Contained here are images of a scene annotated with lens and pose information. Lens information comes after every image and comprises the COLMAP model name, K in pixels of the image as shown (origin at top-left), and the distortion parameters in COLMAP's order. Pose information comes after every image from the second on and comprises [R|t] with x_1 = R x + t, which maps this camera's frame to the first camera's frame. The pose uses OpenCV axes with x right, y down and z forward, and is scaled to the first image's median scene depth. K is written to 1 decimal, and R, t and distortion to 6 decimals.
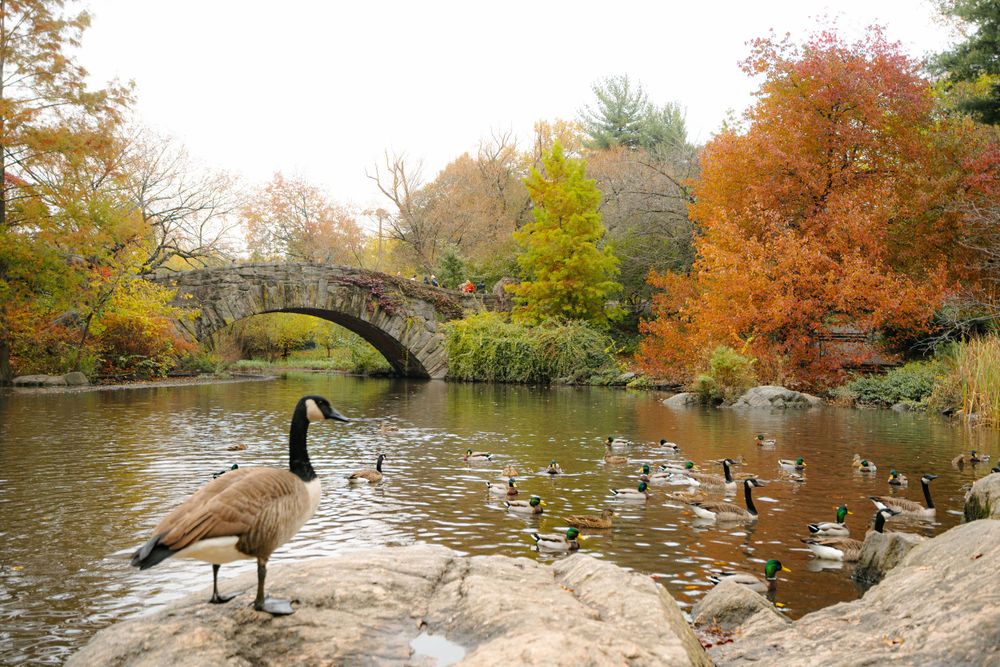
lens RADIAL K [[920.1, 0, 499.5], [0, 920.1, 334.4], [0, 0, 1]] dist [0.002852, 0.000000]
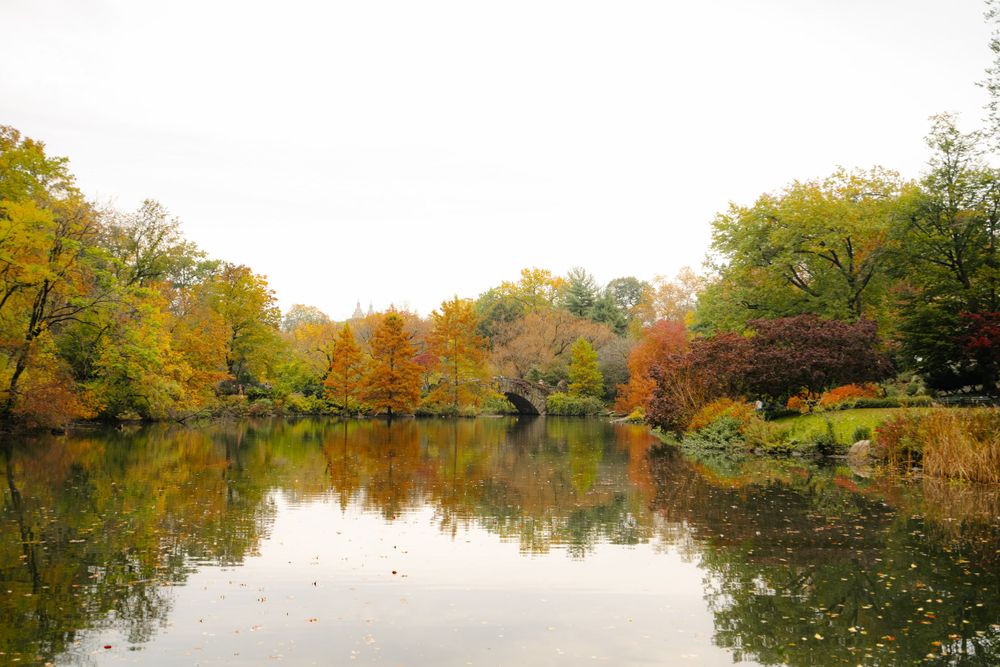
lens RADIAL K [[995.8, 0, 500.2], [0, 995.8, 334.1], [0, 0, 1]] dist [-0.001642, 0.000000]
pose [[0.992268, 0.000306, 0.124117, -0.652977], [0.004681, 0.999193, -0.039883, -0.092247], [-0.124029, 0.040156, 0.991466, -2.379059]]
